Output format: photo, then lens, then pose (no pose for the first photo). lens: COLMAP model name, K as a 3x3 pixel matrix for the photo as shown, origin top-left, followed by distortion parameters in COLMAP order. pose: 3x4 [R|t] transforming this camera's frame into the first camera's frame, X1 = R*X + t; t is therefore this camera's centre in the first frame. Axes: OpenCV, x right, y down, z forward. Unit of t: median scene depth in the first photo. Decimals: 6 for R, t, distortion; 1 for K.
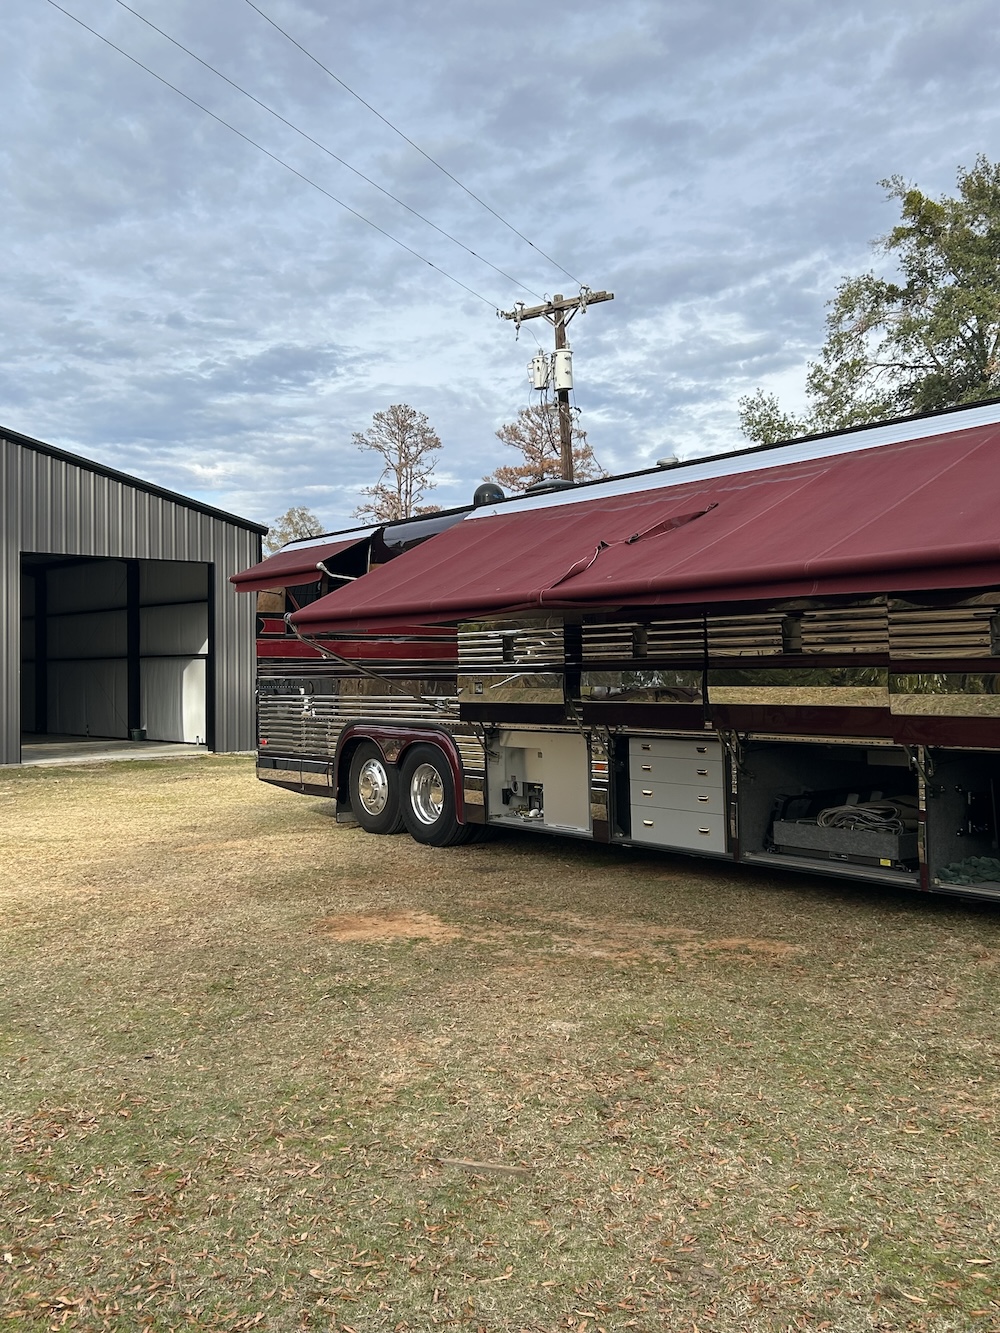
lens RADIAL K [[1275.3, 0, 501.8], [0, 1275.3, 628.8], [0, 0, 1]] dist [0.057101, -0.047331]
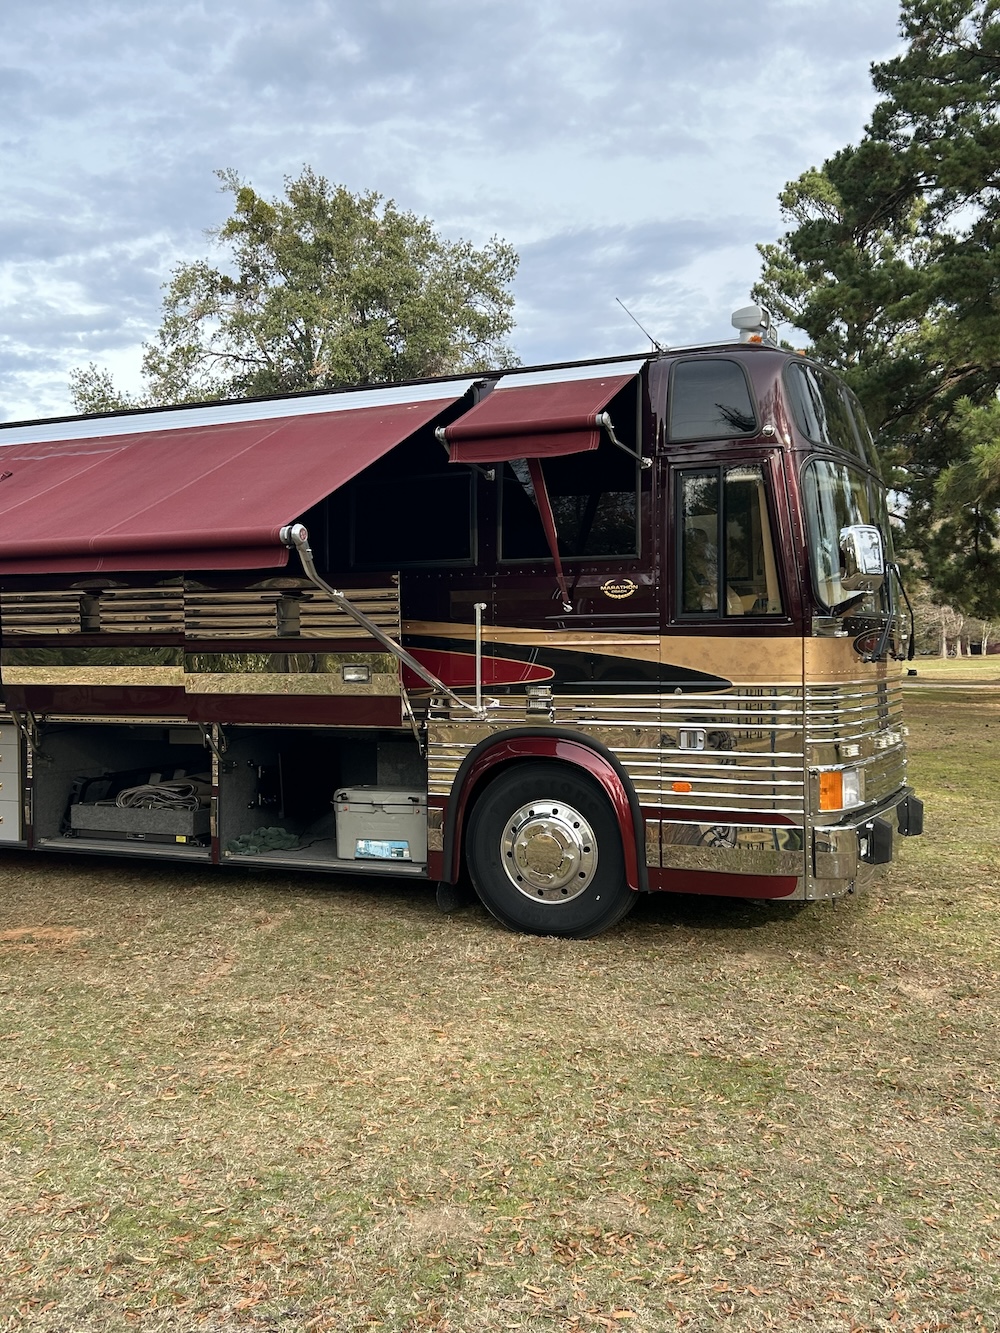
lens RADIAL K [[1275.3, 0, 501.8], [0, 1275.3, 628.8], [0, 0, 1]] dist [0.057101, -0.047331]
pose [[0.890986, 0.019336, 0.453619, 0.041913], [-0.023298, 0.999724, 0.003148, 0.004195], [-0.453433, -0.013373, 0.891190, -0.012871]]
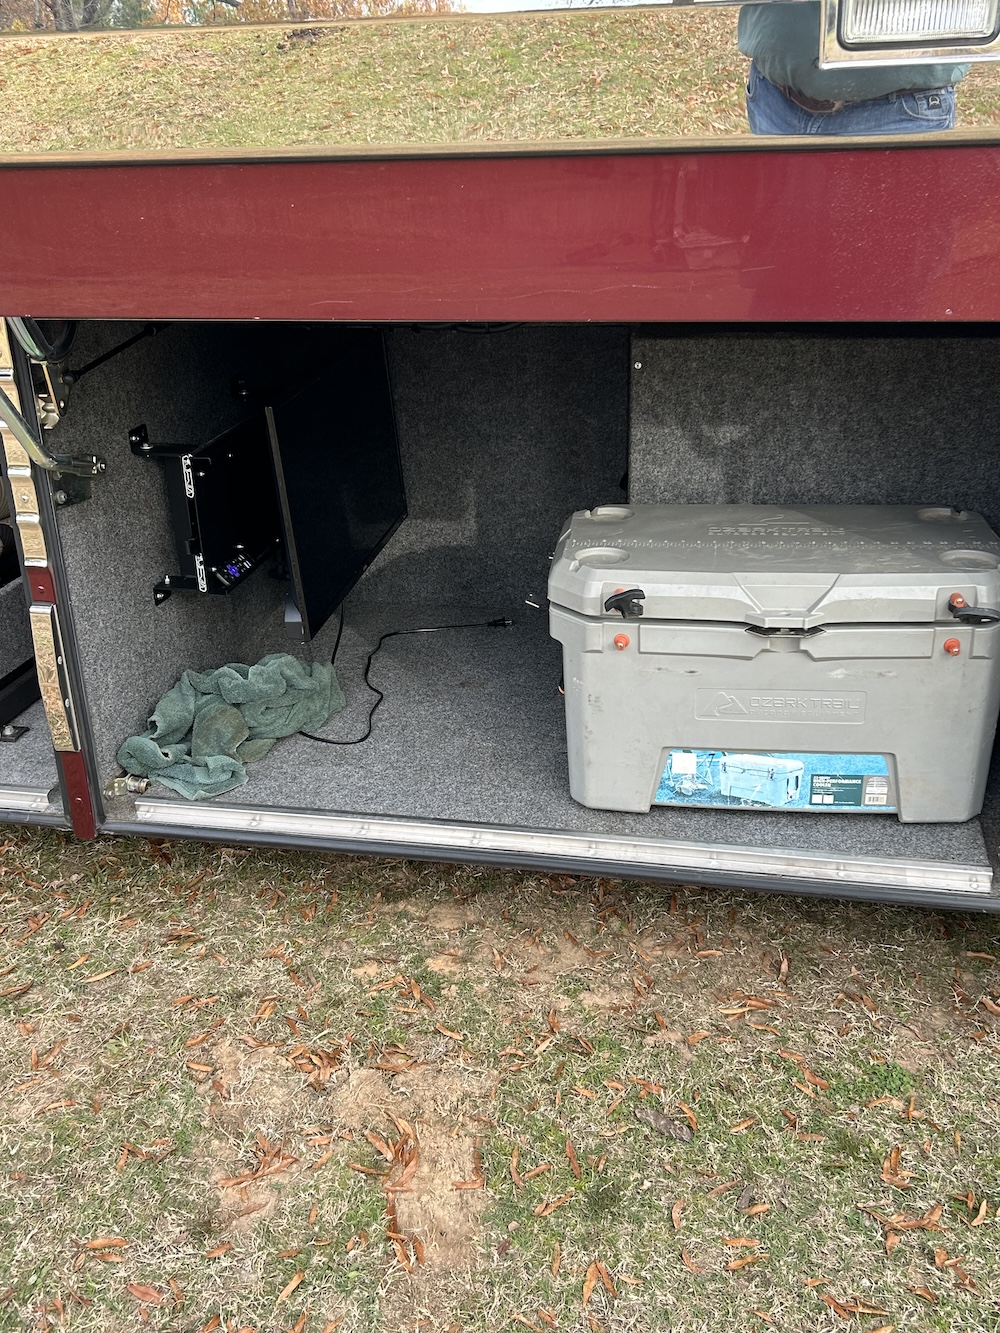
lens RADIAL K [[1275.3, 0, 501.8], [0, 1275.3, 628.8], [0, 0, 1]] dist [0.057101, -0.047331]
pose [[0.755941, -0.251612, 0.604355, 0.156973], [-0.005566, 0.920683, 0.390271, 0.033752], [-0.654616, -0.298386, 0.694582, 0.497930]]
